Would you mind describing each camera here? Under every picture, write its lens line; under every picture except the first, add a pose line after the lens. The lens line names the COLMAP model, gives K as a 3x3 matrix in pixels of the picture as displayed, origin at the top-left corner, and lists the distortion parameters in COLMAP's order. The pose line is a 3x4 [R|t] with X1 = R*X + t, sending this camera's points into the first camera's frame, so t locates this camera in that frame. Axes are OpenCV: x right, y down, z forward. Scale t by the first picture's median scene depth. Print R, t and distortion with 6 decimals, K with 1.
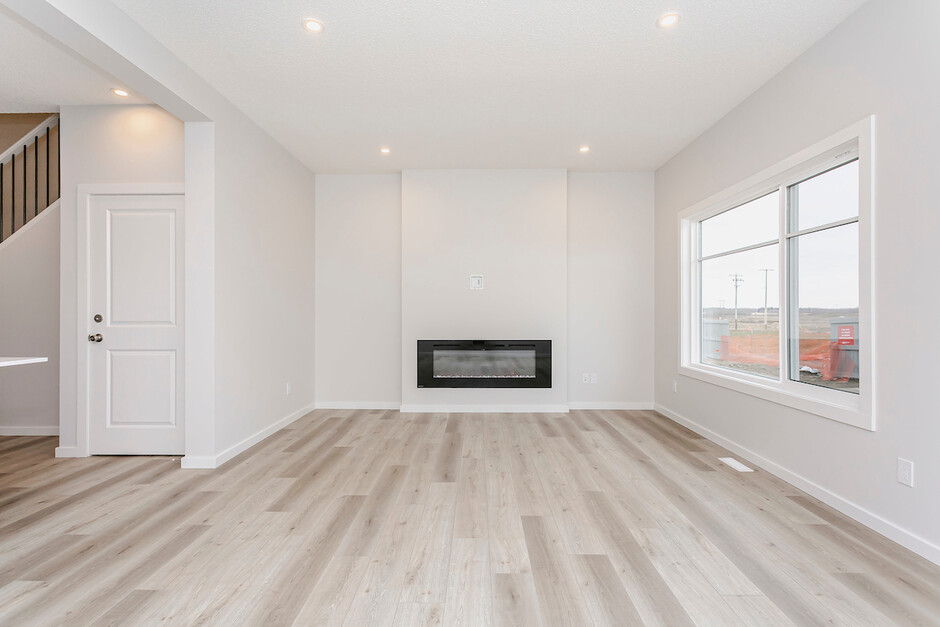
lens RADIAL K [[442.3, 0, 472.3], [0, 442.3, 313.1], [0, 0, 1]] dist [0.002128, -0.000007]
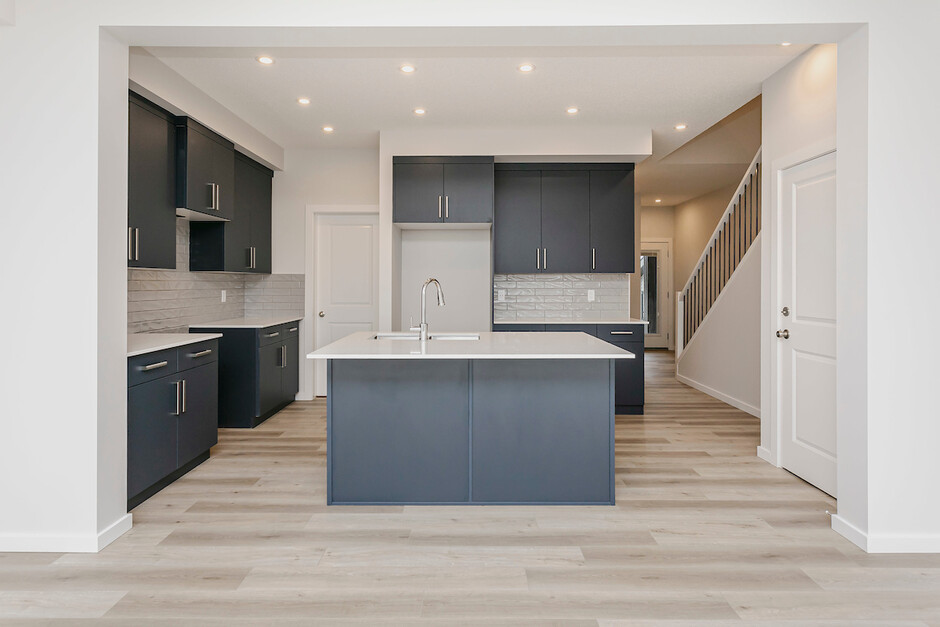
lens RADIAL K [[524.8, 0, 462.2], [0, 524.8, 283.3], [0, 0, 1]] dist [0.006451, 0.000567]
pose [[0.014414, -0.000901, -0.999896, 0.175952], [-0.001964, 0.999998, -0.000929, -0.041819], [0.999894, 0.001977, 0.014412, 0.360834]]
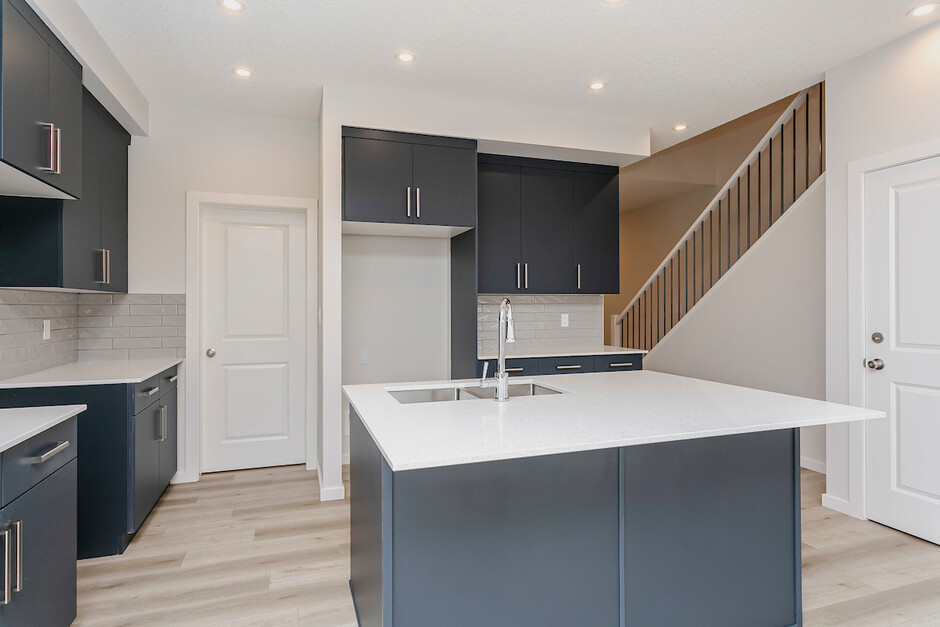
lens RADIAL K [[524.8, 0, 474.0], [0, 524.8, 307.3], [0, 0, 1]] dist [0.006451, 0.000567]
pose [[0.339790, -0.002186, -0.940499, -0.253293], [0.002952, 0.999995, -0.001258, -0.040313], [0.940497, -0.002349, 0.339795, 0.072067]]
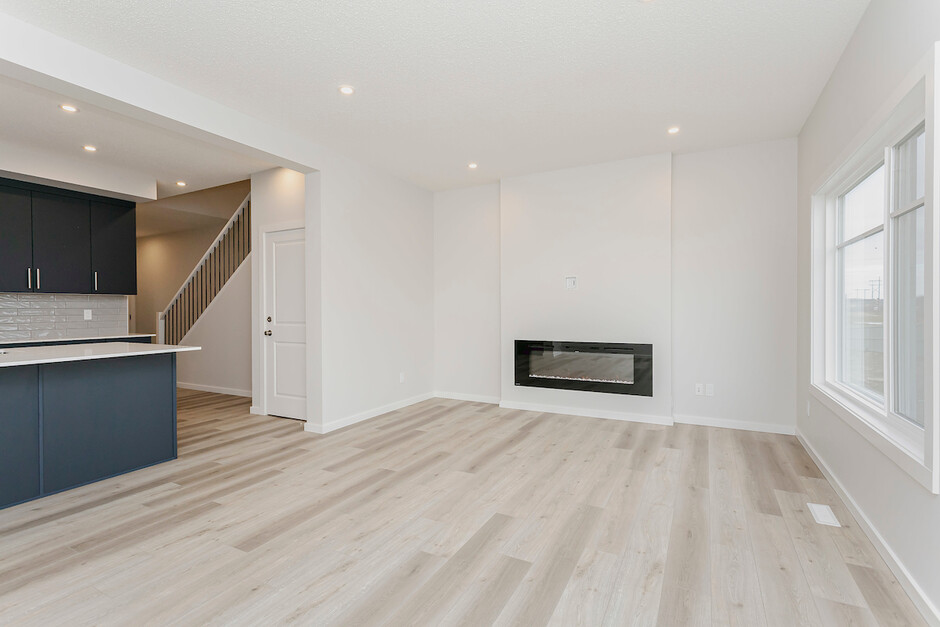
lens RADIAL K [[442.3, 0, 461.2], [0, 442.3, 310.4], [0, 0, 1]] dist [0.002128, -0.000007]
pose [[0.887555, -0.002602, -0.460694, 0.366592], [0.004725, 0.999983, 0.003454, -0.019290], [0.460677, -0.005242, 0.887552, 0.020396]]
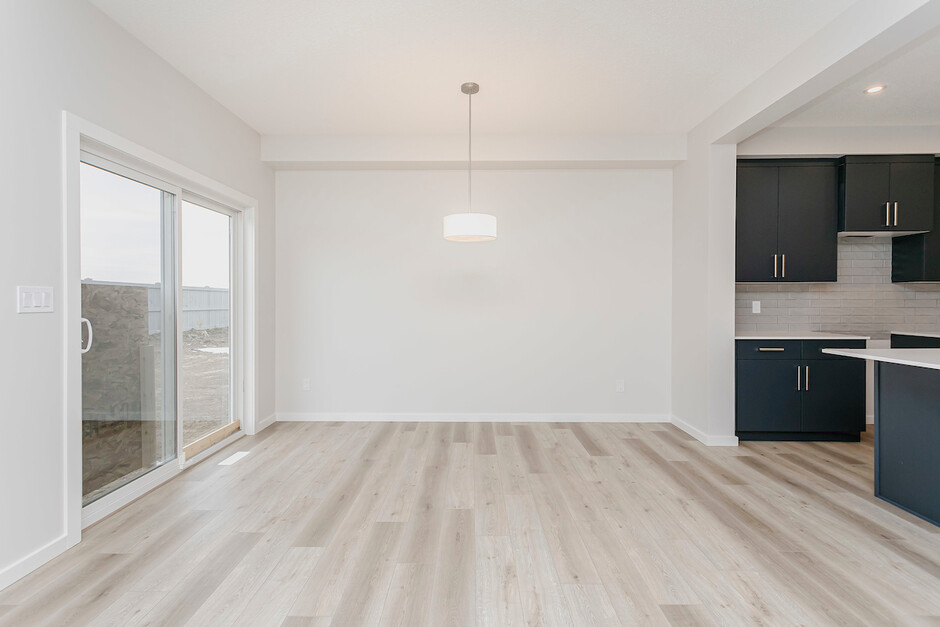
lens RADIAL K [[442.3, 0, 465.6], [0, 442.3, 307.2], [0, 0, 1]] dist [0.002128, -0.000007]
pose [[-0.999977, 0.003172, -0.006057, 0.034339], [0.003089, 0.999902, 0.013623, -0.023757], [0.006100, 0.013604, -0.999889, 0.928001]]
